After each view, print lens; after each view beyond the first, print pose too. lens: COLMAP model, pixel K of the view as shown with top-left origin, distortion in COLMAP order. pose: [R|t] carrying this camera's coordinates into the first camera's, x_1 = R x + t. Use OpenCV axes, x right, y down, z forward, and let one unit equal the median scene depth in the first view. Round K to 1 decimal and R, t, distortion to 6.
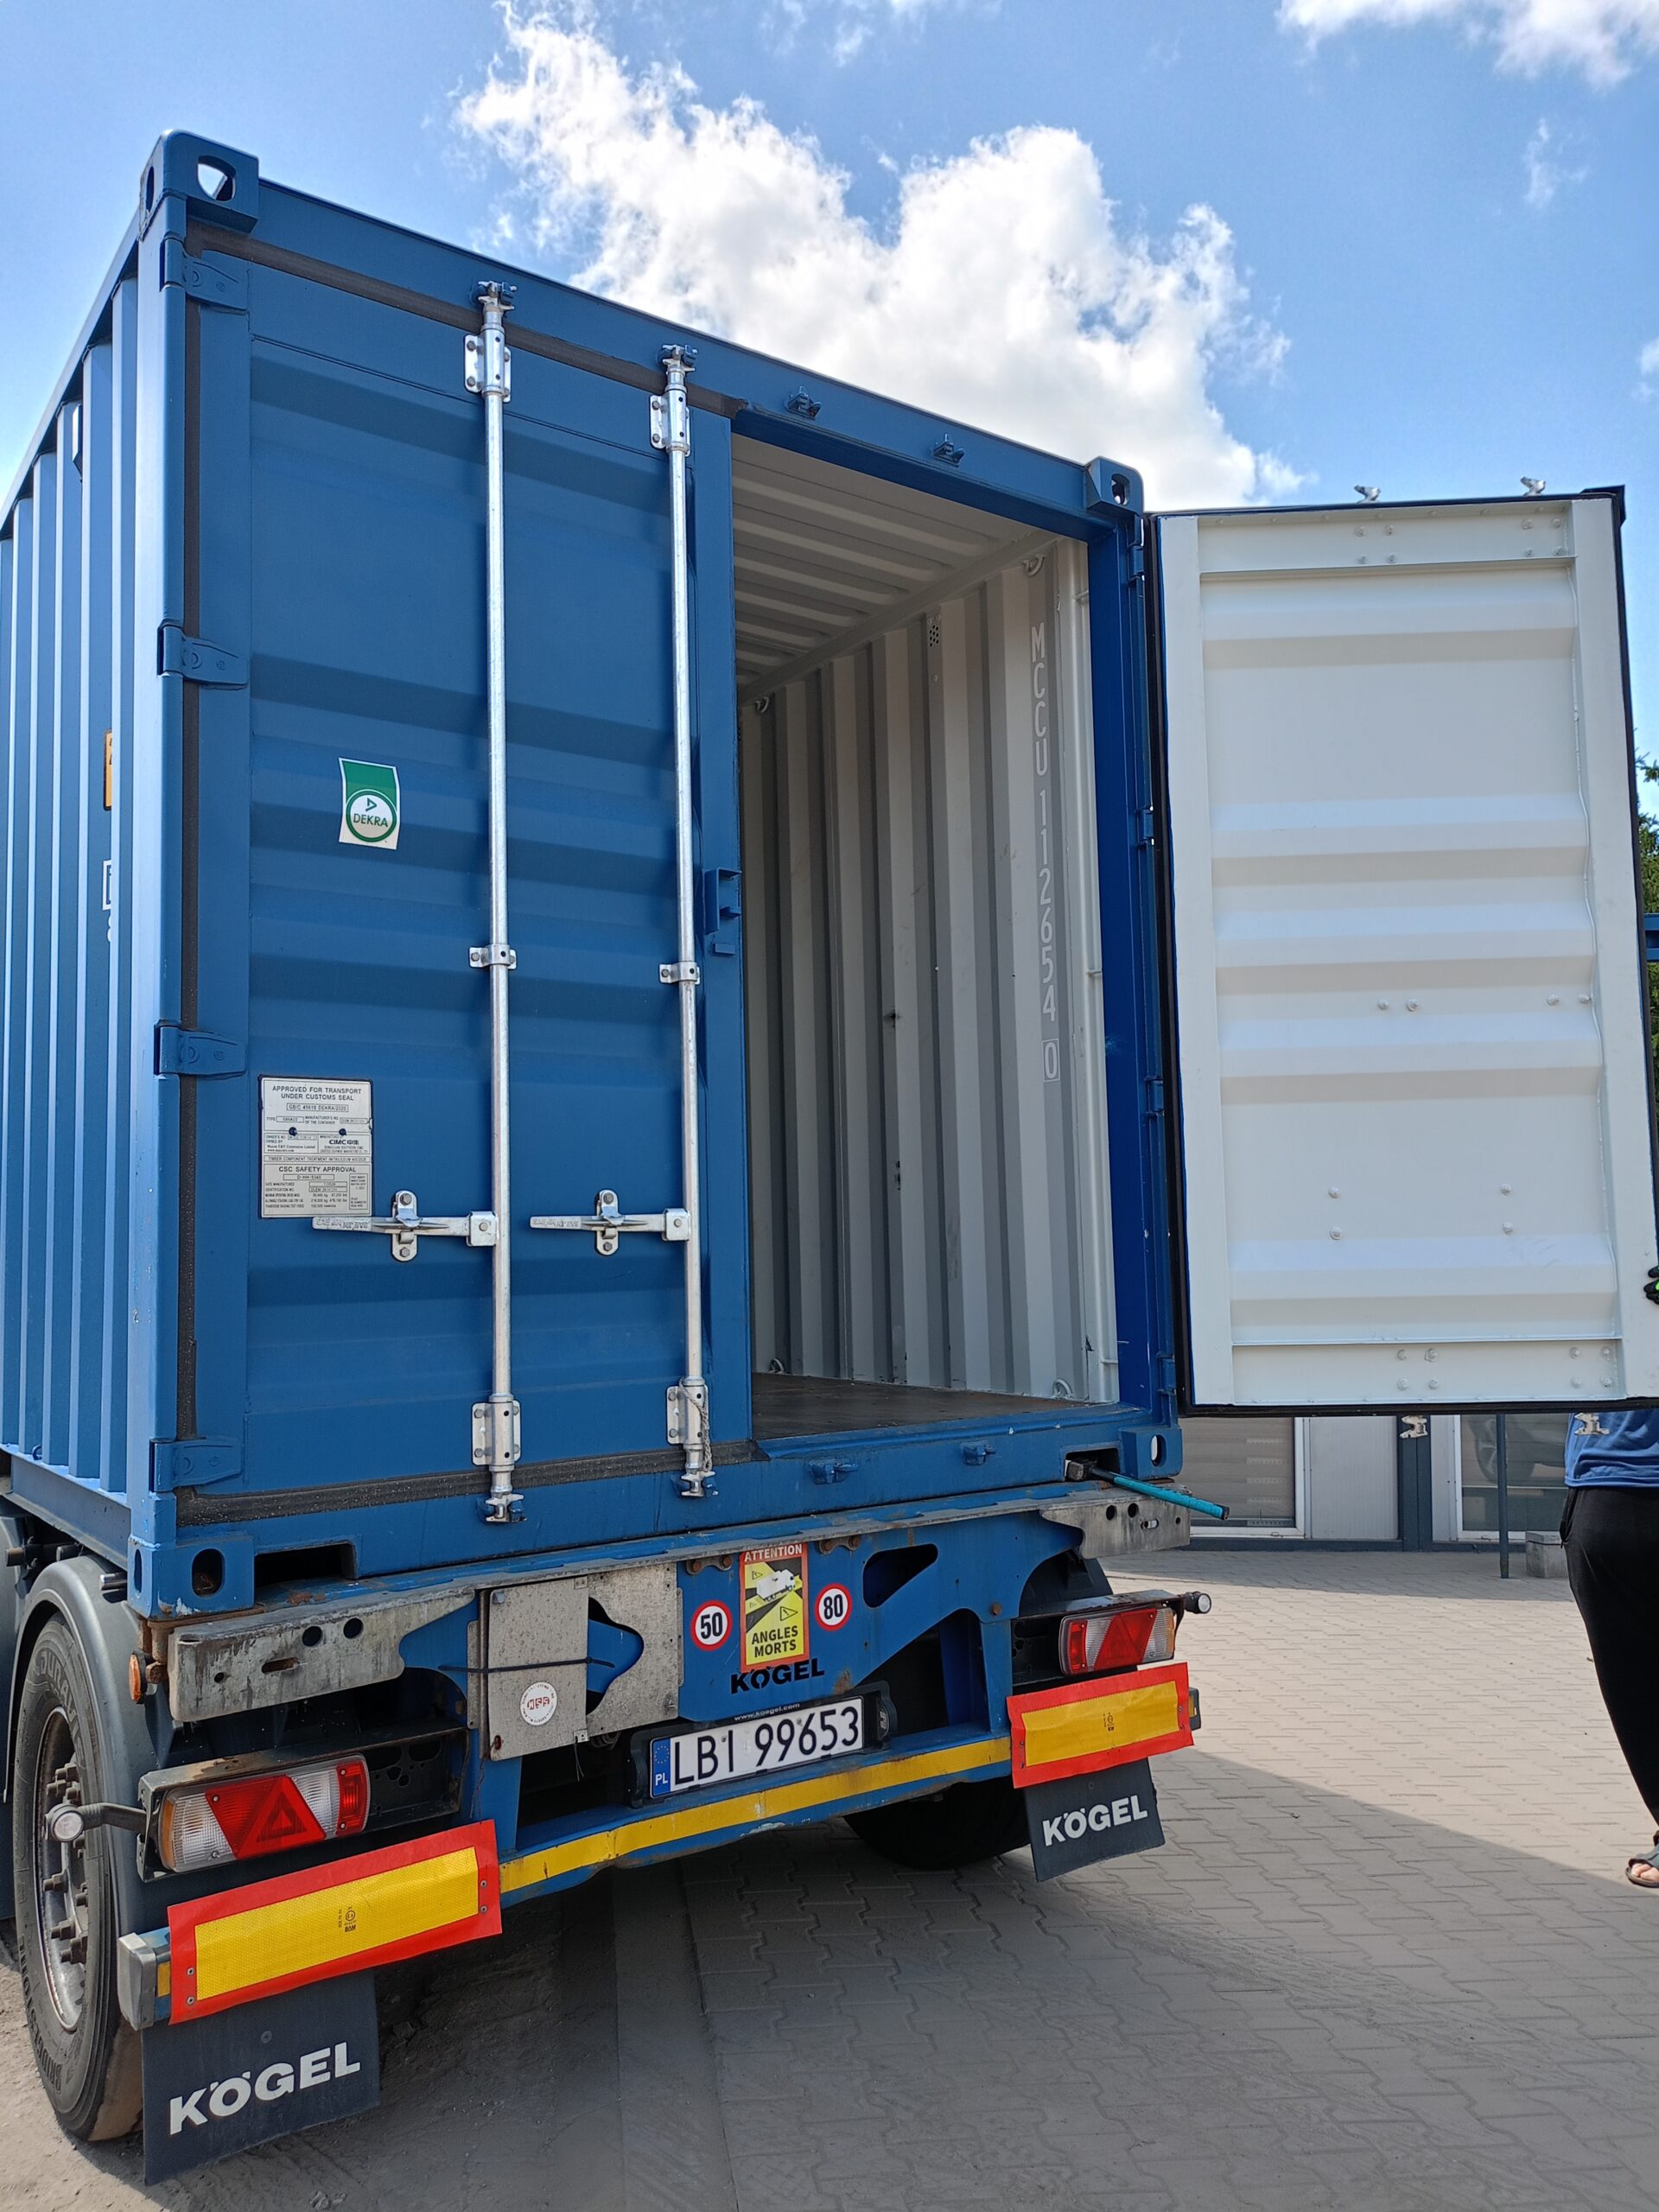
lens RADIAL K [[1645.4, 0, 829.9], [0, 1645.4, 1118.5], [0, 0, 1]] dist [0.032972, -0.029789]
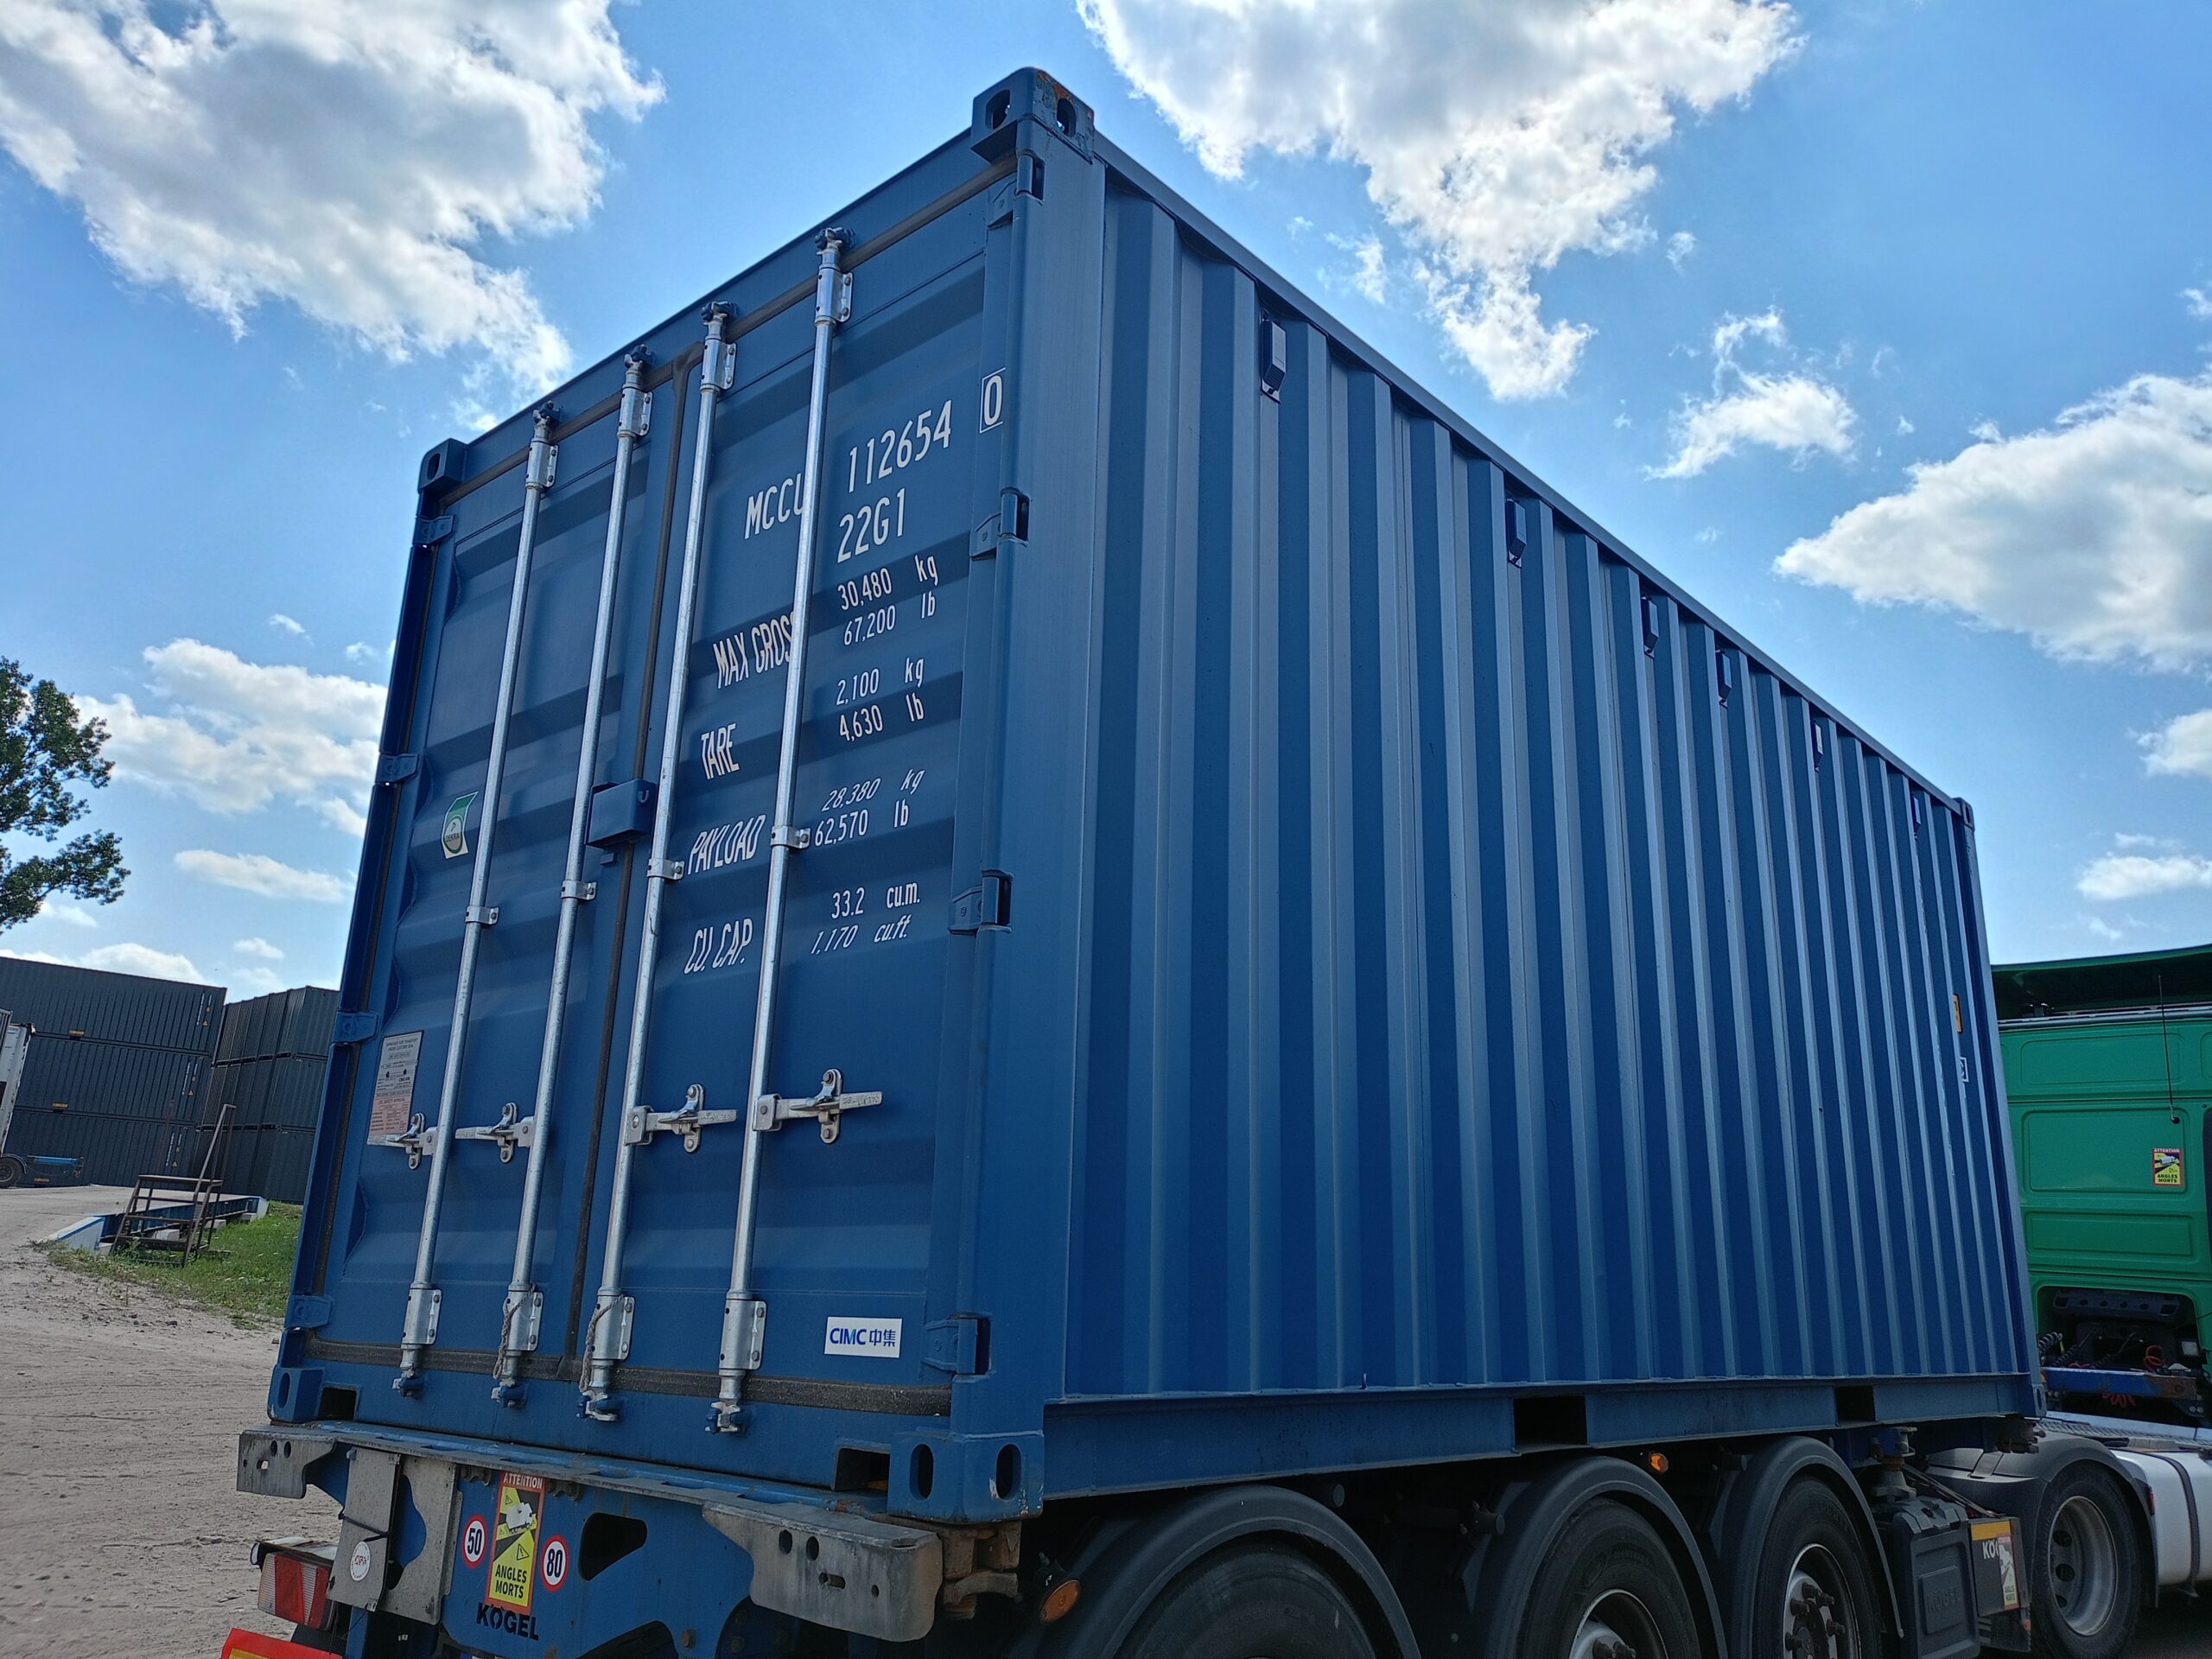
lens RADIAL K [[1645.4, 0, 1114.9], [0, 1645.4, 826.1], [0, 0, 1]] dist [0.032972, -0.029789]
pose [[0.230123, -0.239714, -0.943176, 1.050763], [0.043998, 0.970759, -0.235990, 0.143404], [0.972167, 0.012808, 0.233941, 1.134833]]
